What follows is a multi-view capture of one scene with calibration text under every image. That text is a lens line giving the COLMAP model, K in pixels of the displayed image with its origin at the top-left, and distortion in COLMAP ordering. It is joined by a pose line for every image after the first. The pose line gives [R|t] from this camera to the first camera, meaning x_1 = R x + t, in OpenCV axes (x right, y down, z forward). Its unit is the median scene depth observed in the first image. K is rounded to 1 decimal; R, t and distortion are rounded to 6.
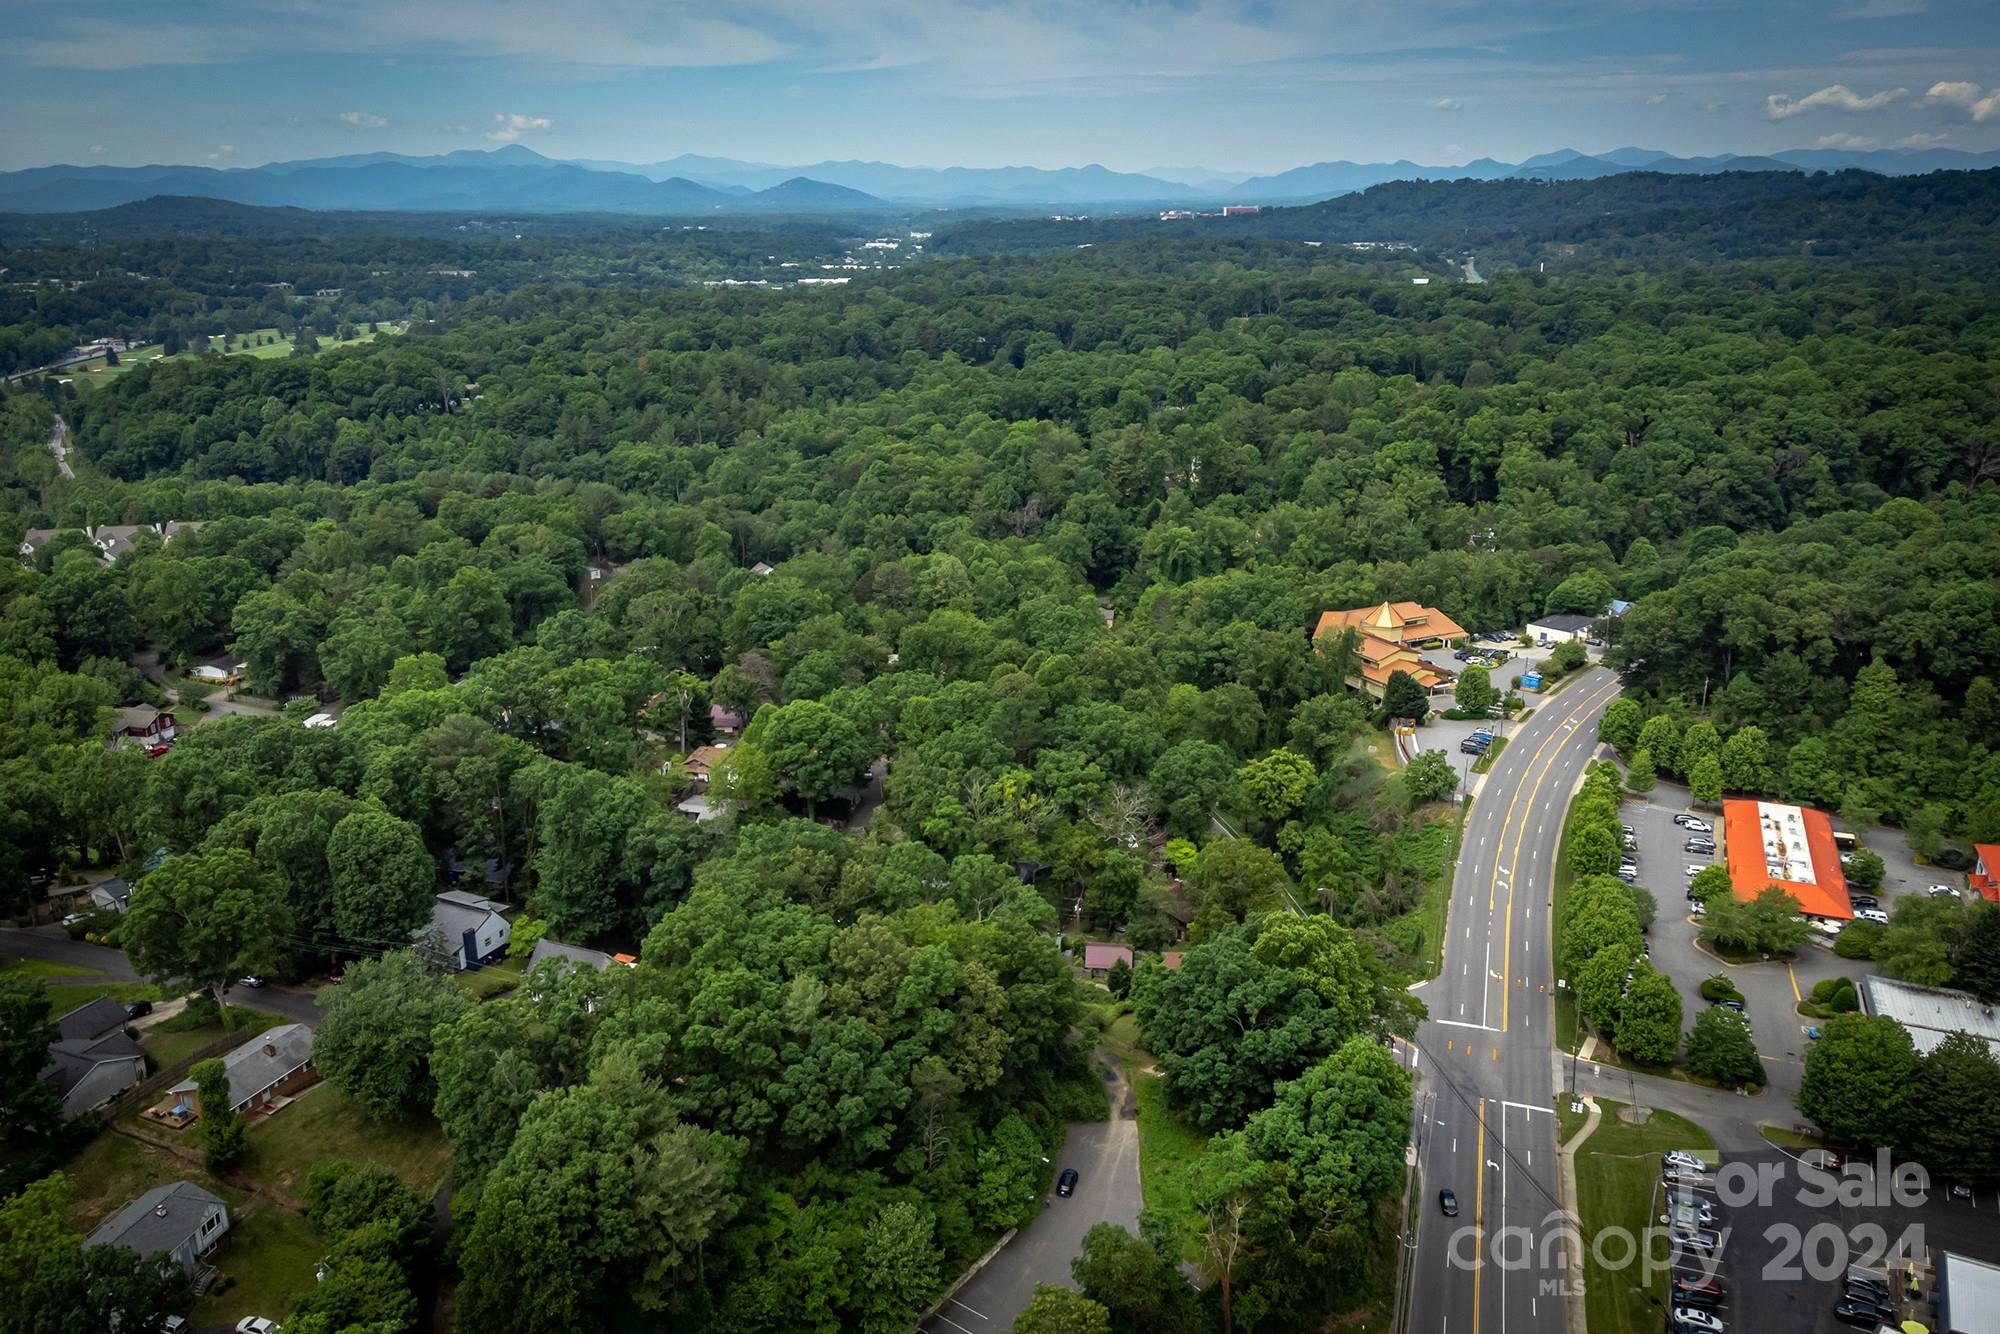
lens RADIAL K [[1491.2, 0, 1001.9], [0, 1491.2, 666.2], [0, 0, 1]] dist [0.022310, -0.004803]
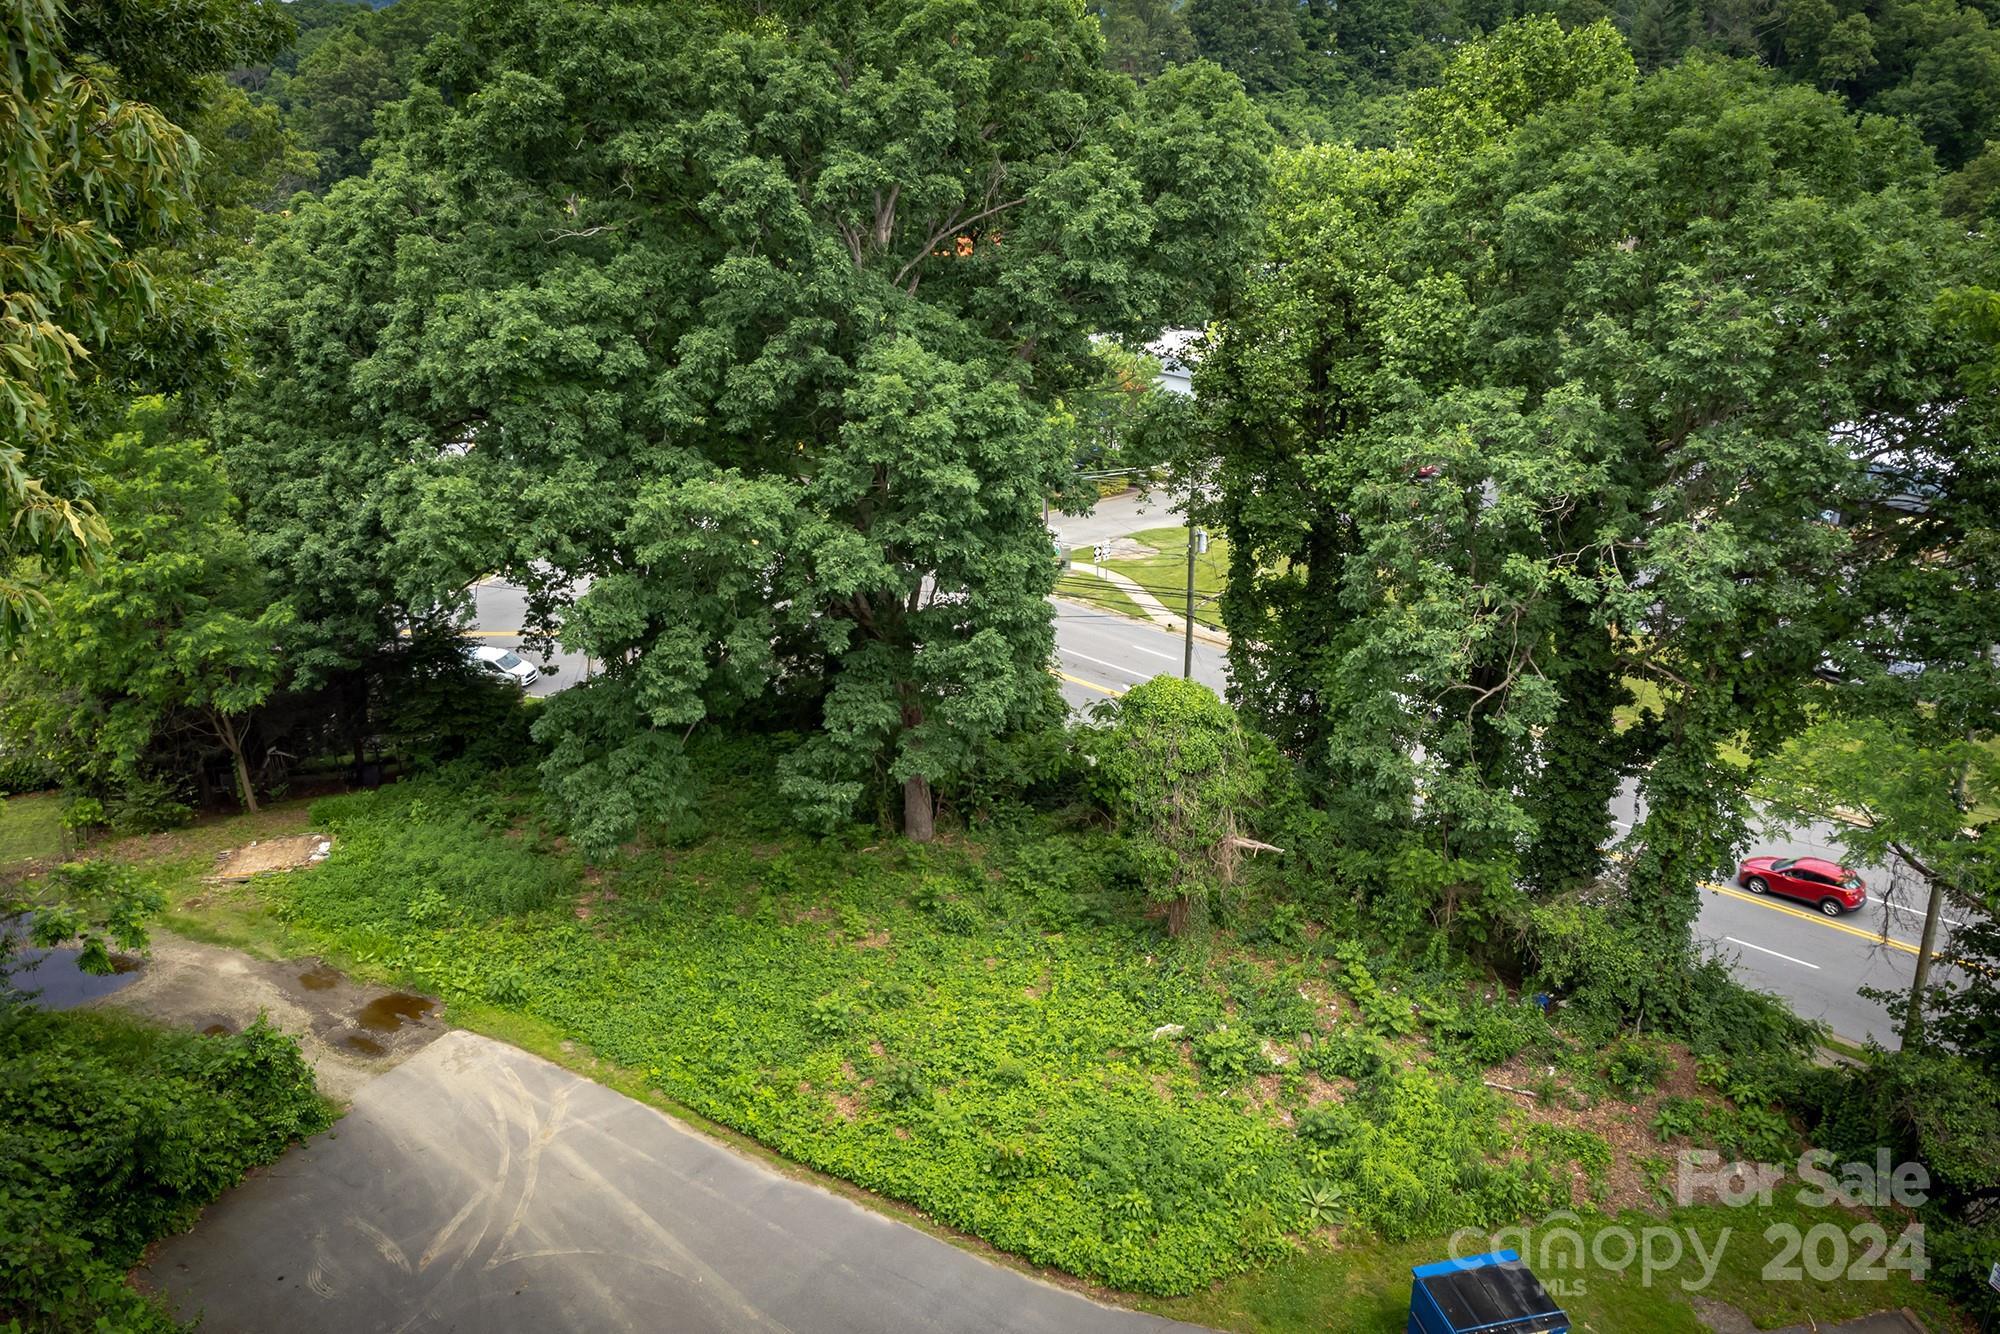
lens RADIAL K [[1491.2, 0, 1002.9], [0, 1491.2, 659.9], [0, 0, 1]] dist [0.022310, -0.004803]
pose [[0.481480, -0.313846, 0.818339, -0.013410], [0.273782, 0.940823, 0.199738, 0.218220], [-0.832599, 0.127876, 0.538913, 0.754549]]
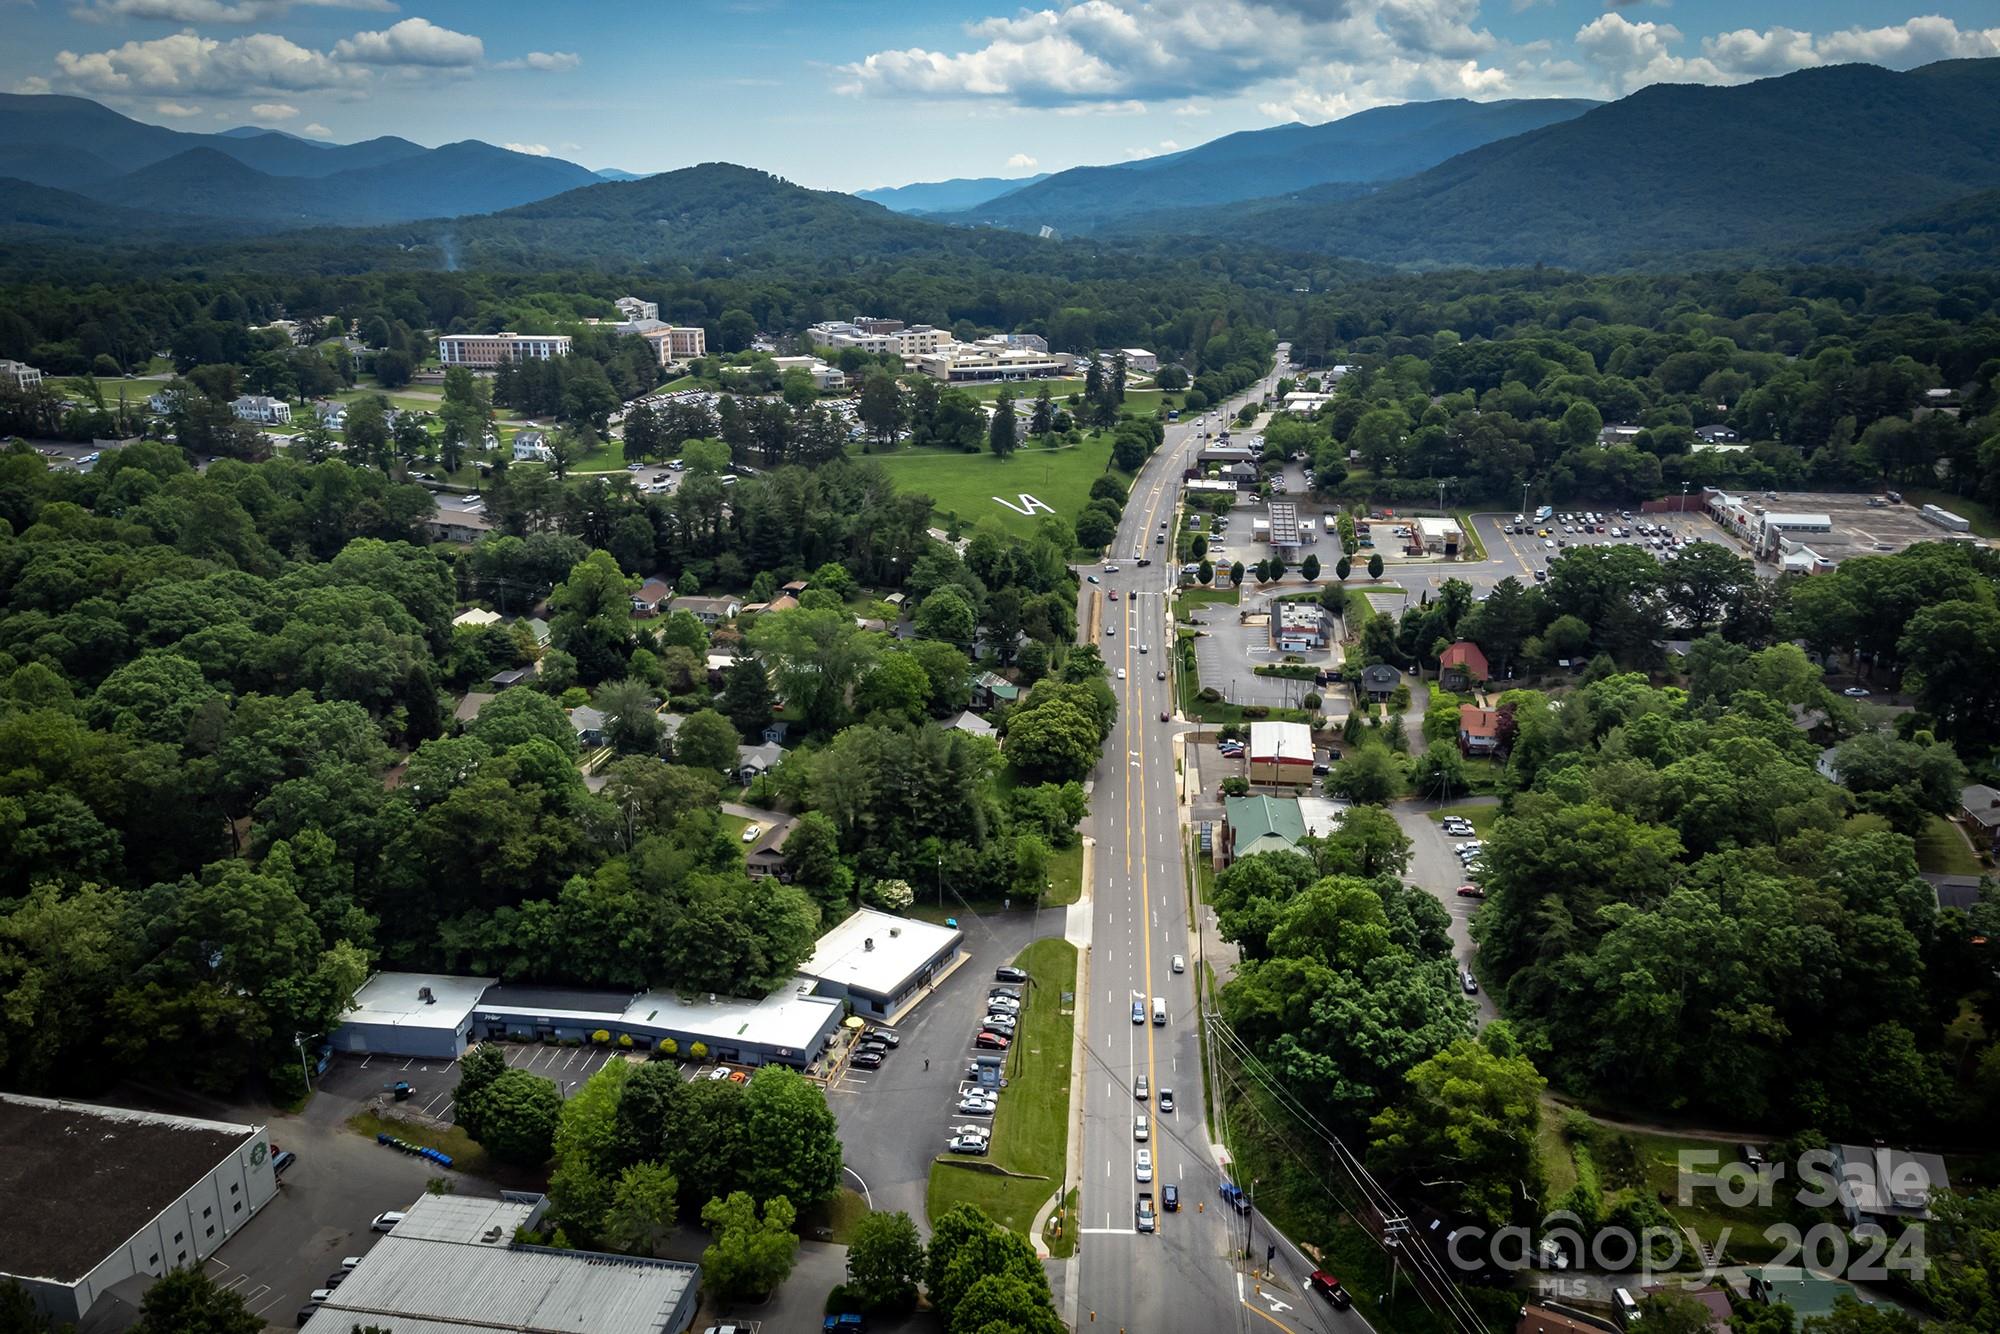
lens RADIAL K [[1491.2, 0, 1001.8], [0, 1491.2, 662.9], [0, 0, 1]] dist [0.022310, -0.004803]
pose [[-0.971634, 0.076941, -0.223621, 0.575231], [-0.064030, 0.824683, 0.561959, -0.468706], [0.227655, 0.560337, -0.796364, 1.478588]]
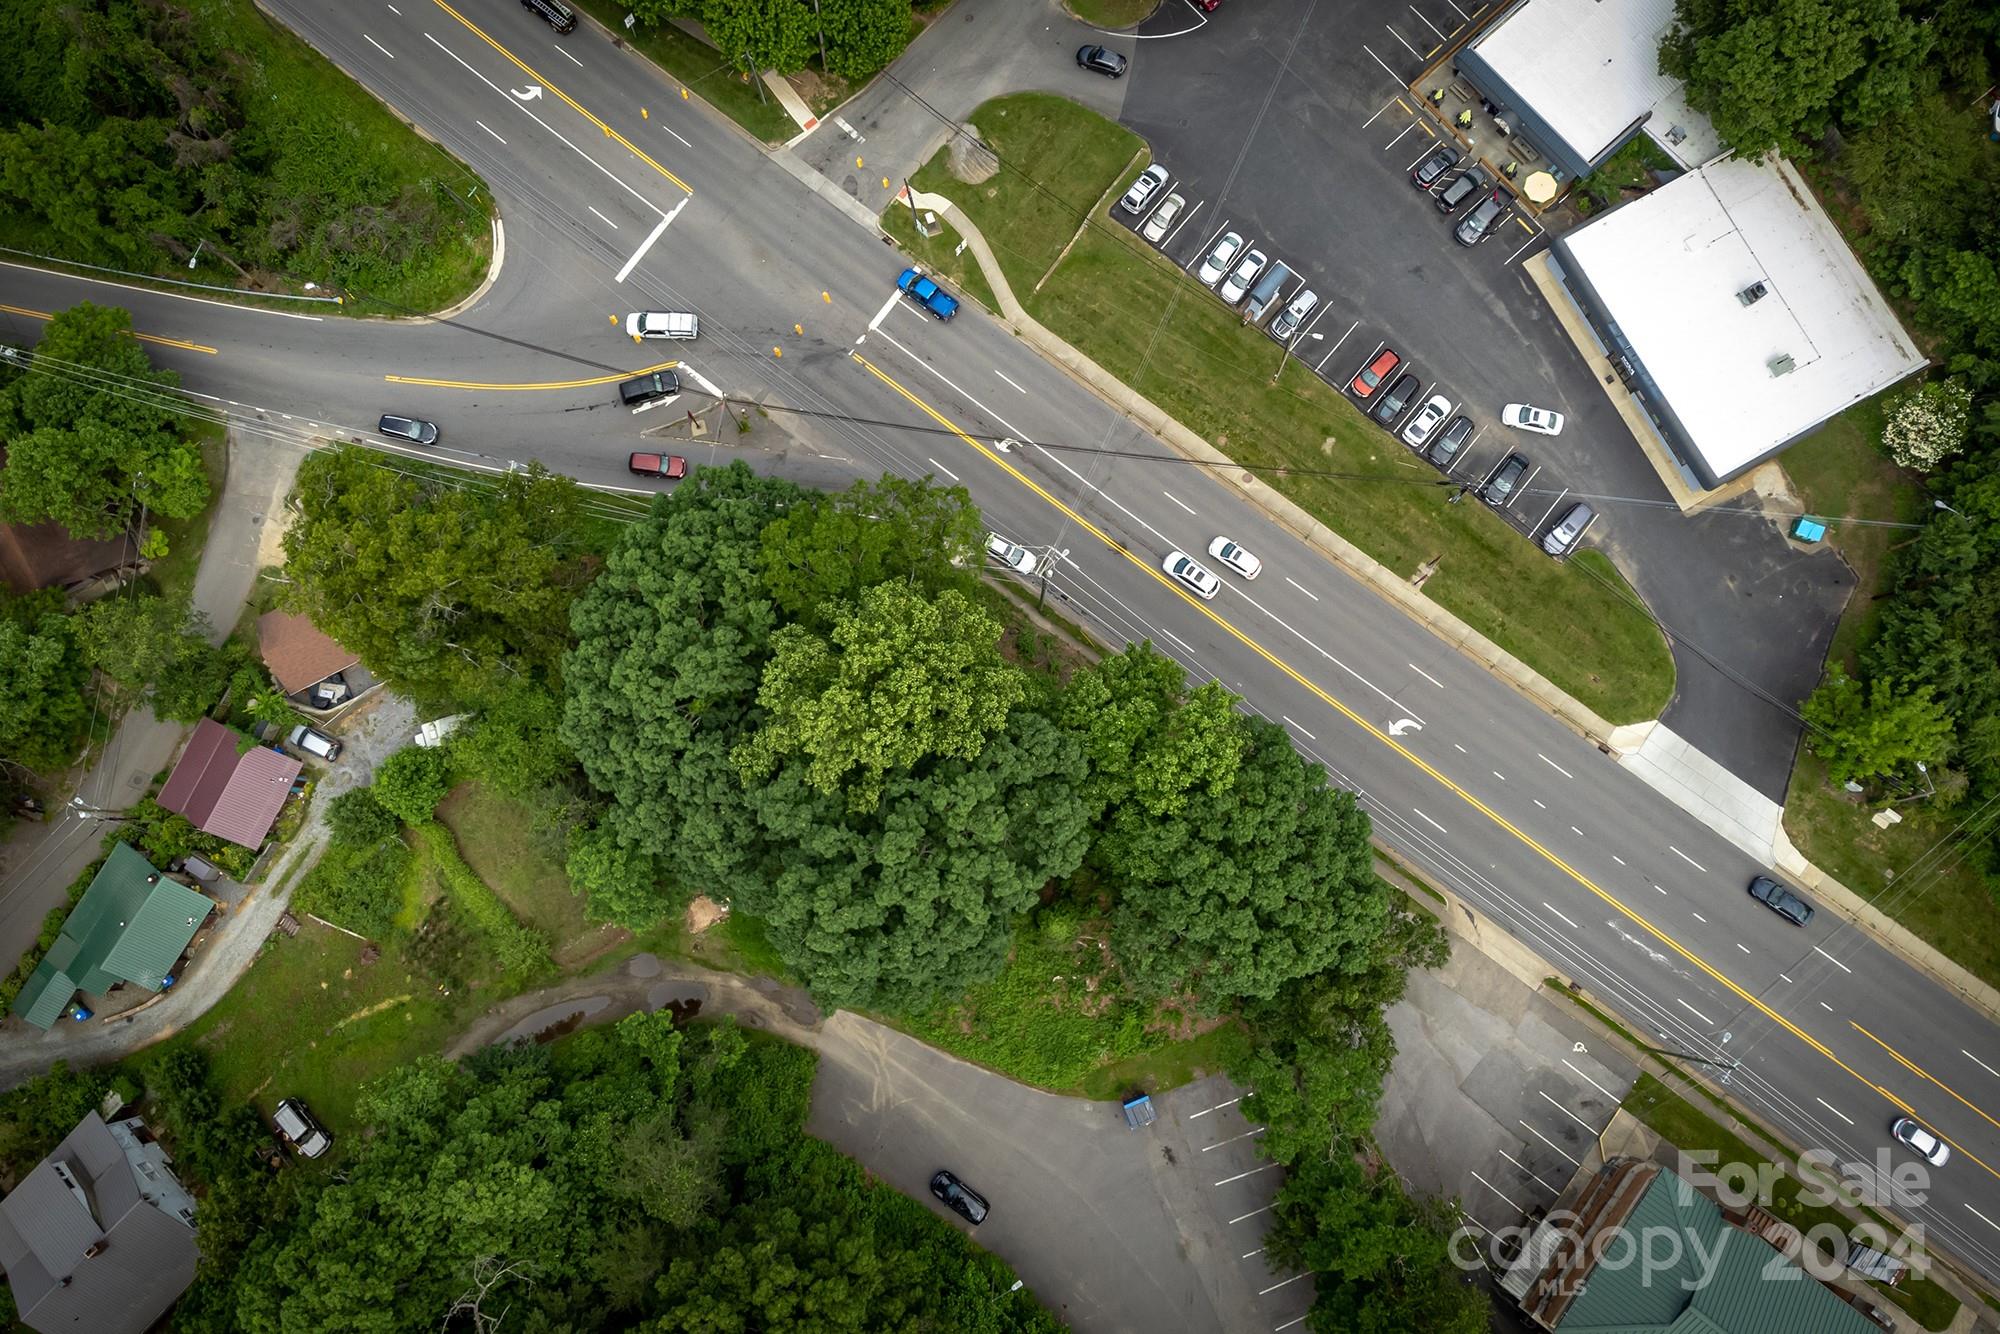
lens RADIAL K [[1491.2, 0, 999.5], [0, 1491.2, 667.5], [0, 0, 1]] dist [0.022310, -0.004803]
pose [[0.329464, -0.933331, 0.142641, 0.135844], [0.287951, 0.243205, 0.926248, -0.216462], [-0.899187, -0.264092, 0.348881, 0.698788]]
